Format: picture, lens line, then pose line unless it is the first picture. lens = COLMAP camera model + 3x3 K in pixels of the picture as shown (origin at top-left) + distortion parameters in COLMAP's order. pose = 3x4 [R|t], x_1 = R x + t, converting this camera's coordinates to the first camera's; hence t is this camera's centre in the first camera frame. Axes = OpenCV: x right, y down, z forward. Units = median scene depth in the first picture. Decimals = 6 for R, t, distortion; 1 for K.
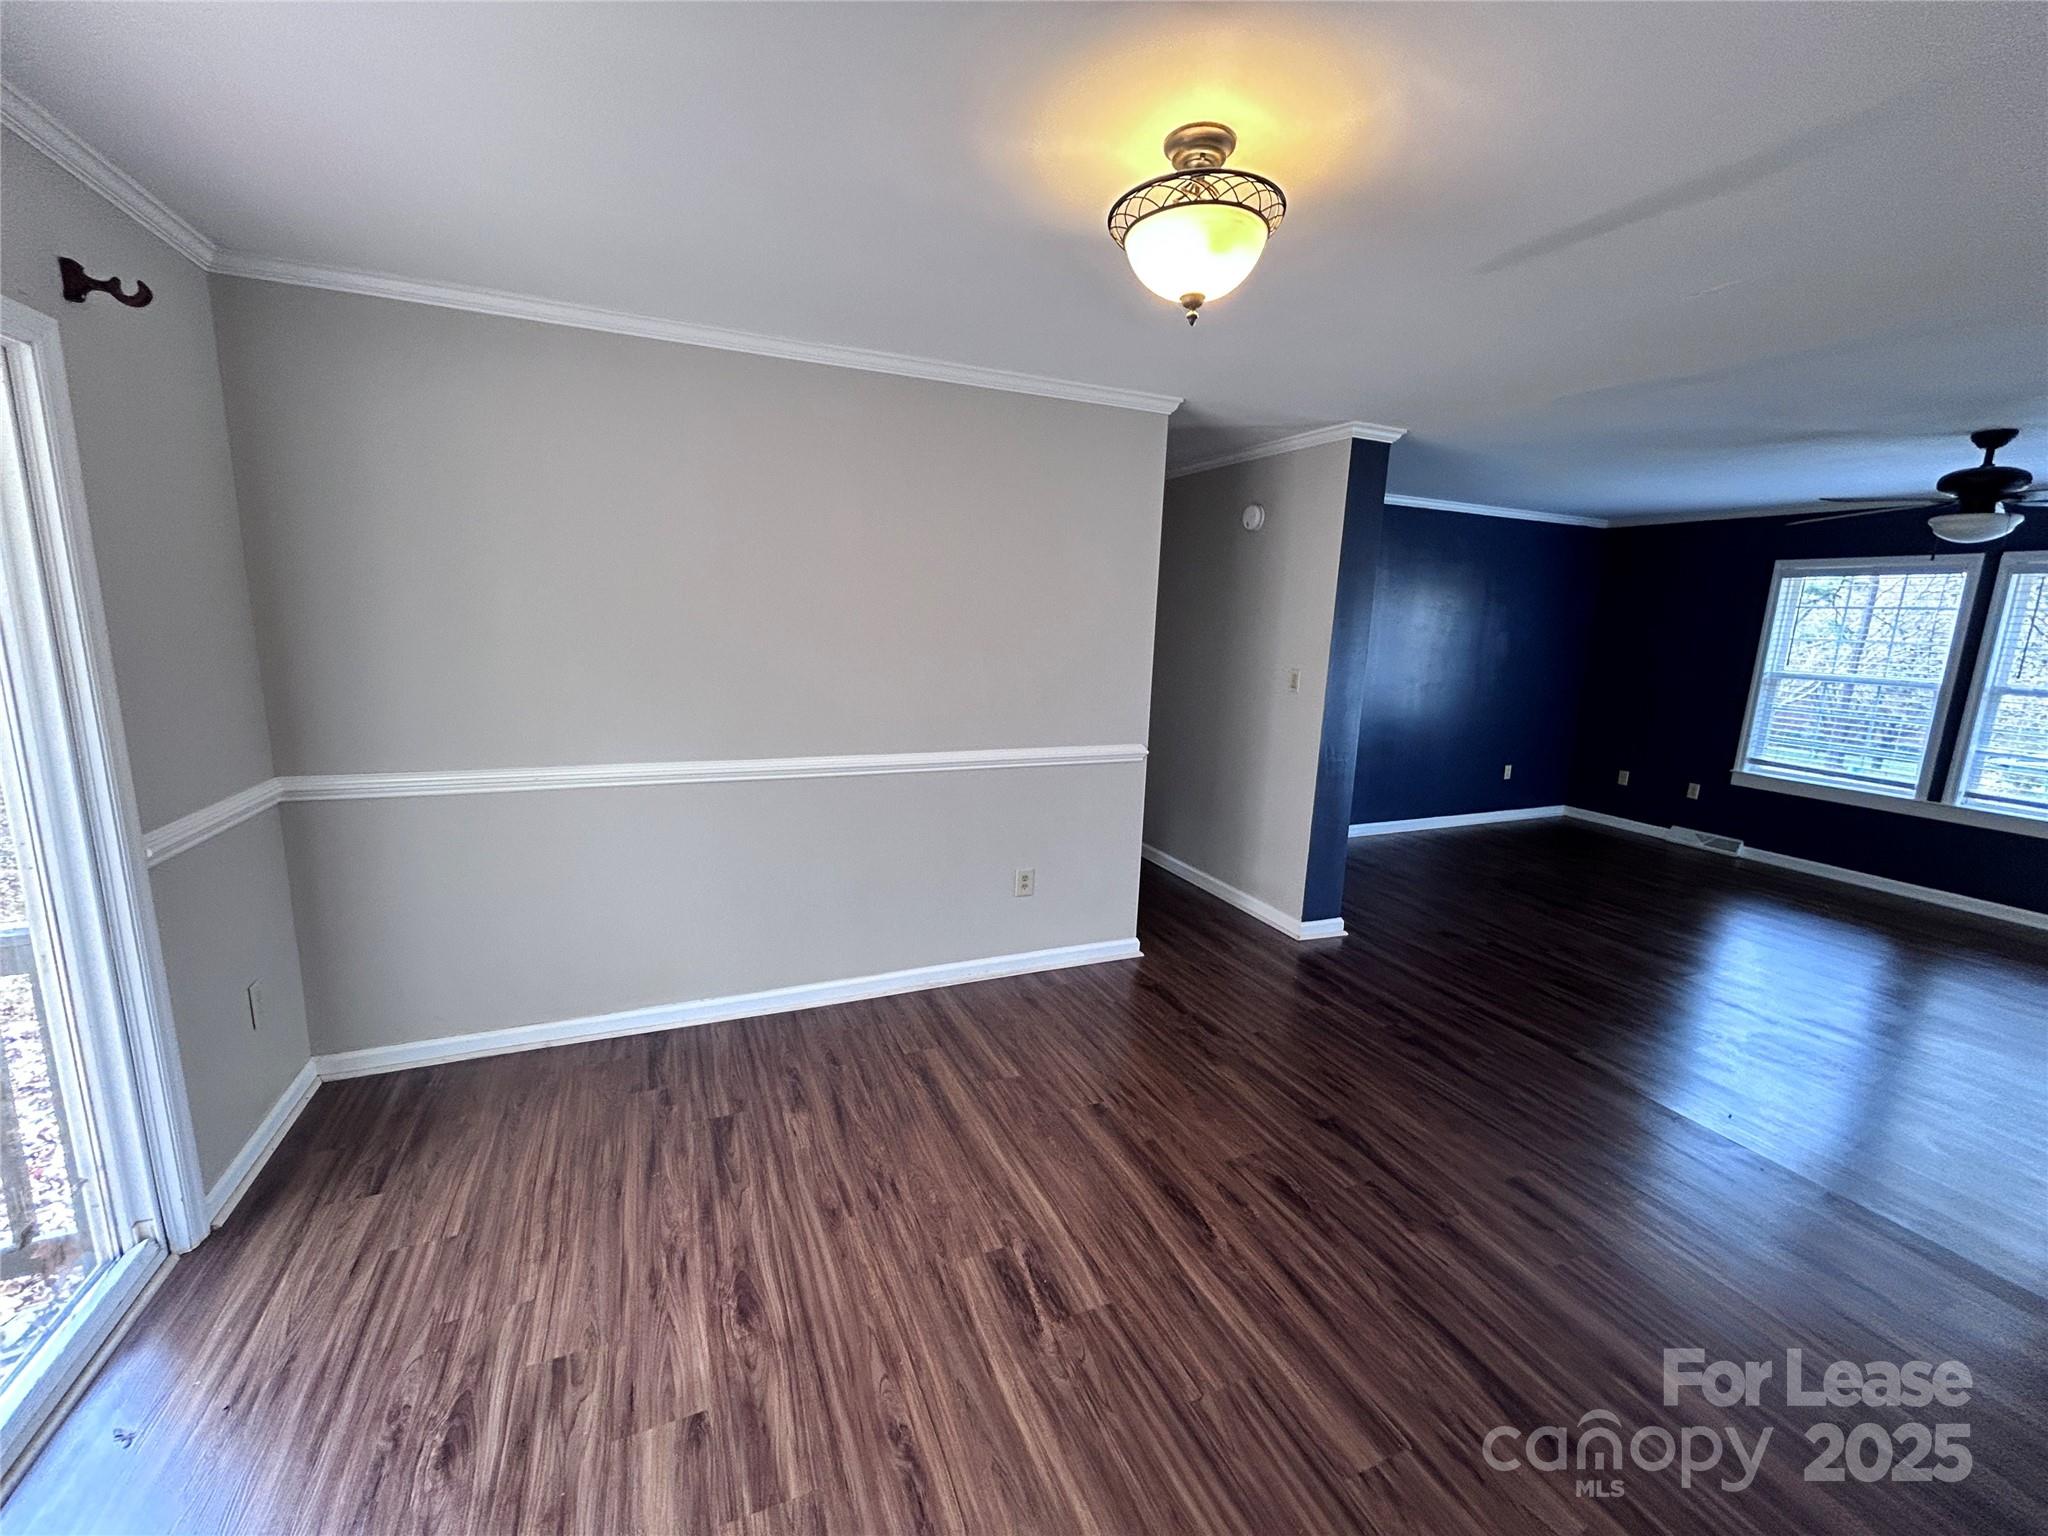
lens RADIAL K [[825.1, 0, 1024.3], [0, 825.1, 767.4], [0, 0, 1]] dist [-0.000529, 0.000831]
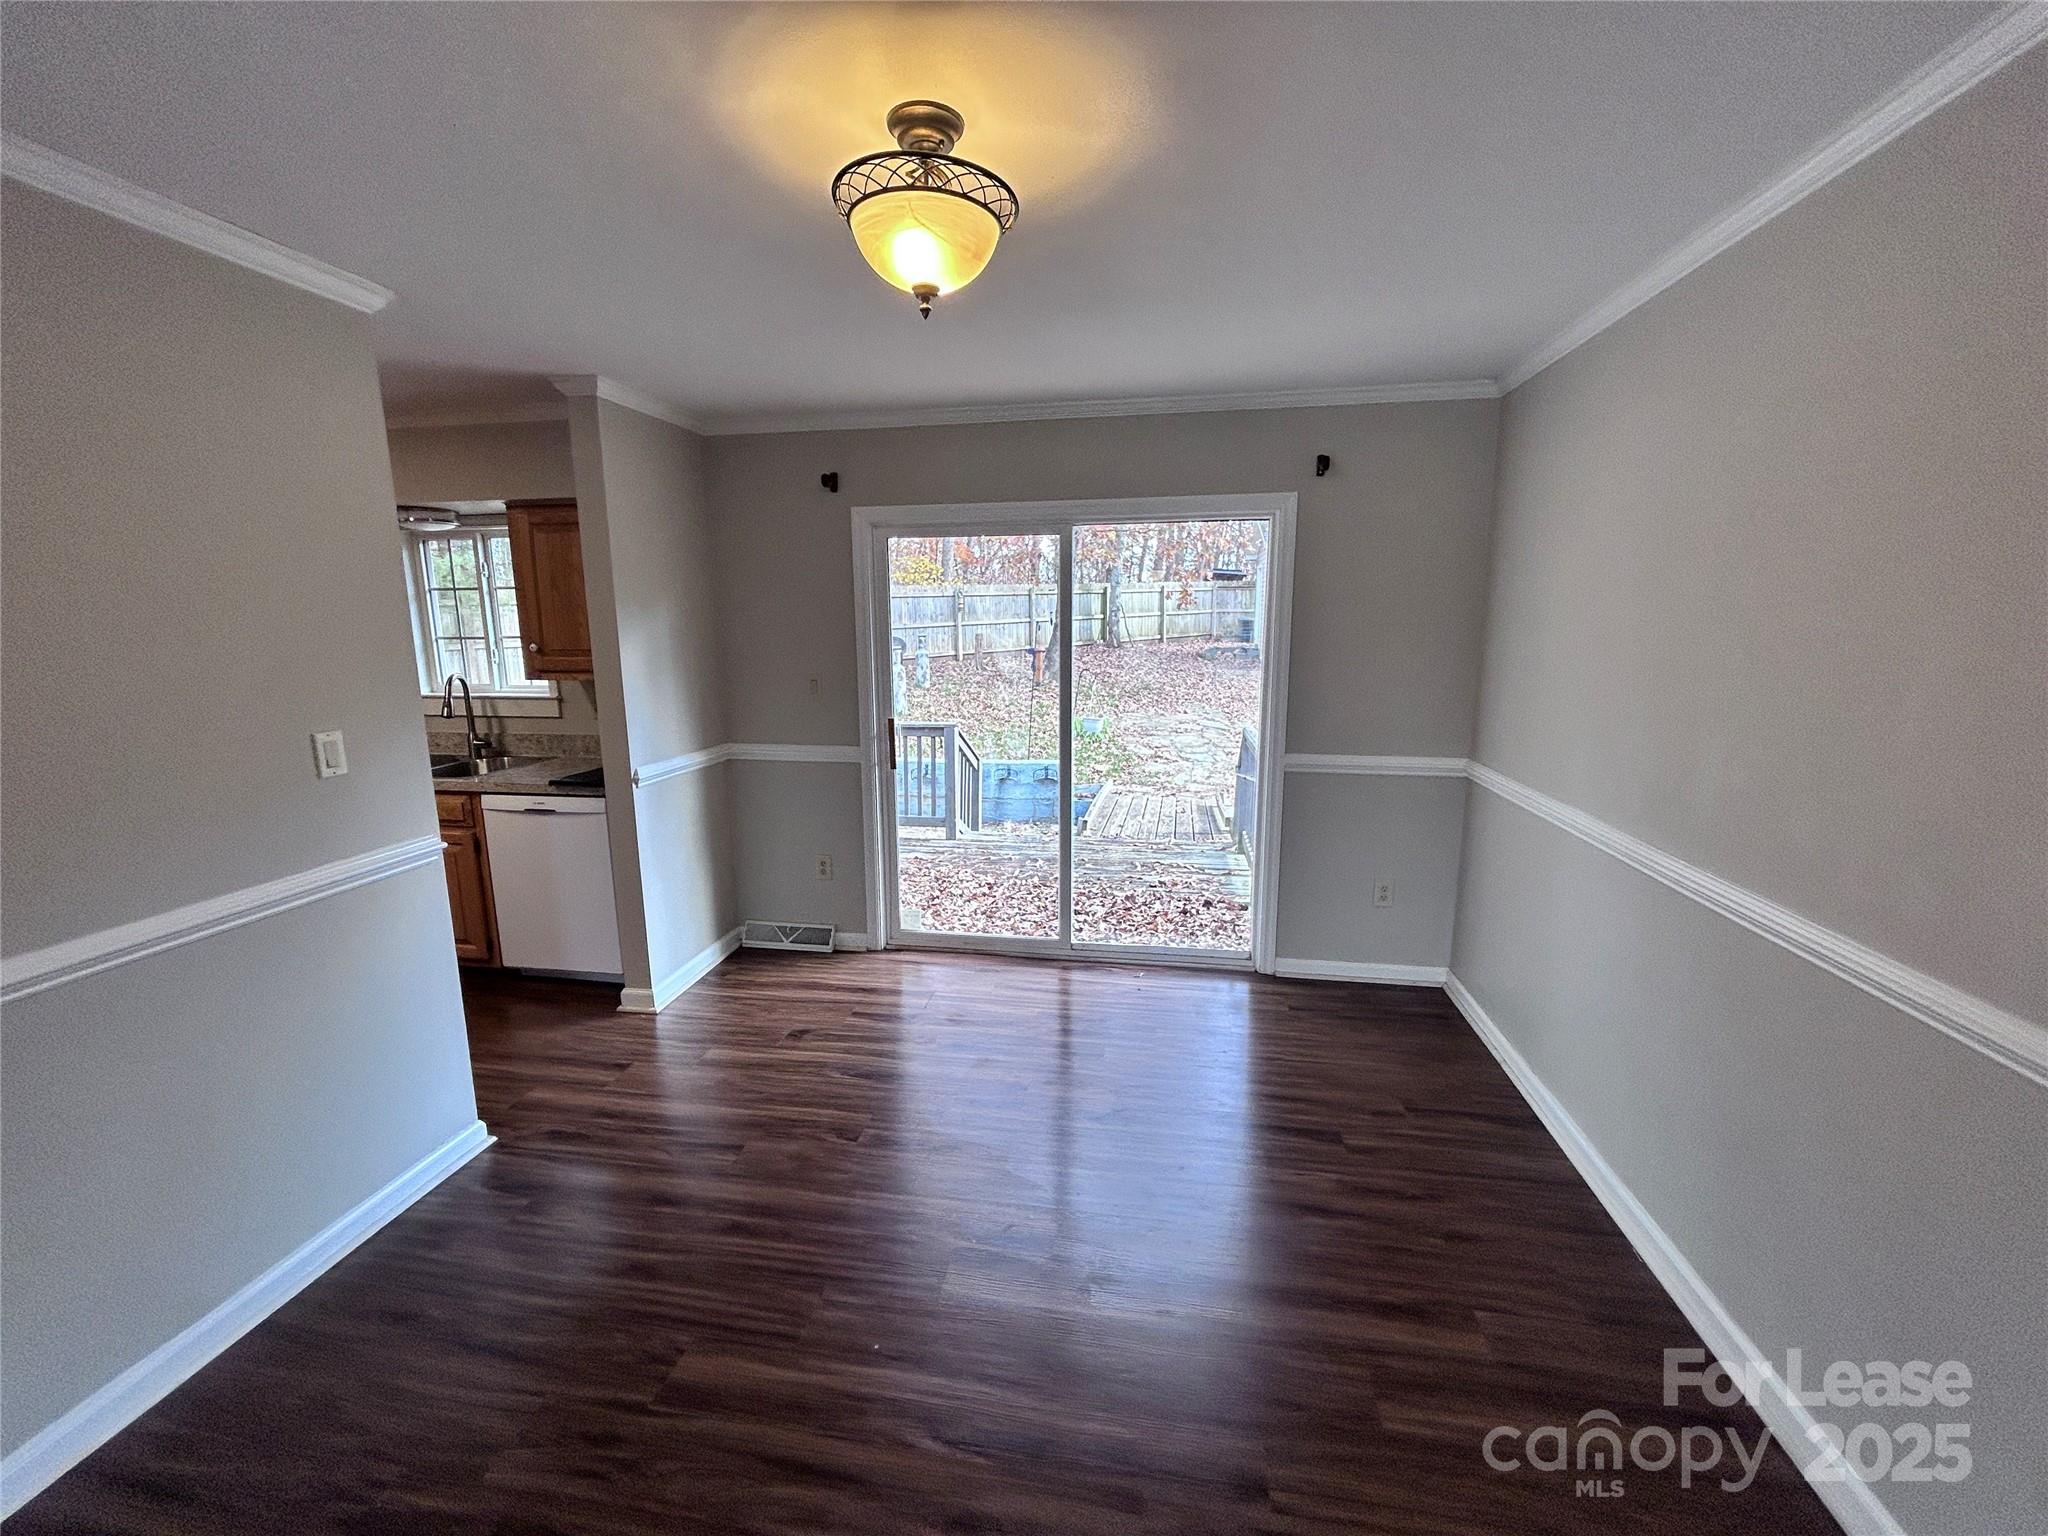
lens RADIAL K [[825.1, 0, 1024.3], [0, 825.1, 767.4], [0, 0, 1]] dist [-0.000529, 0.000831]
pose [[-0.548191, 0.119923, -0.827711, 0.841733], [-0.162419, 0.955561, 0.246016, -0.256315], [0.820431, 0.269300, -0.504352, 1.463131]]
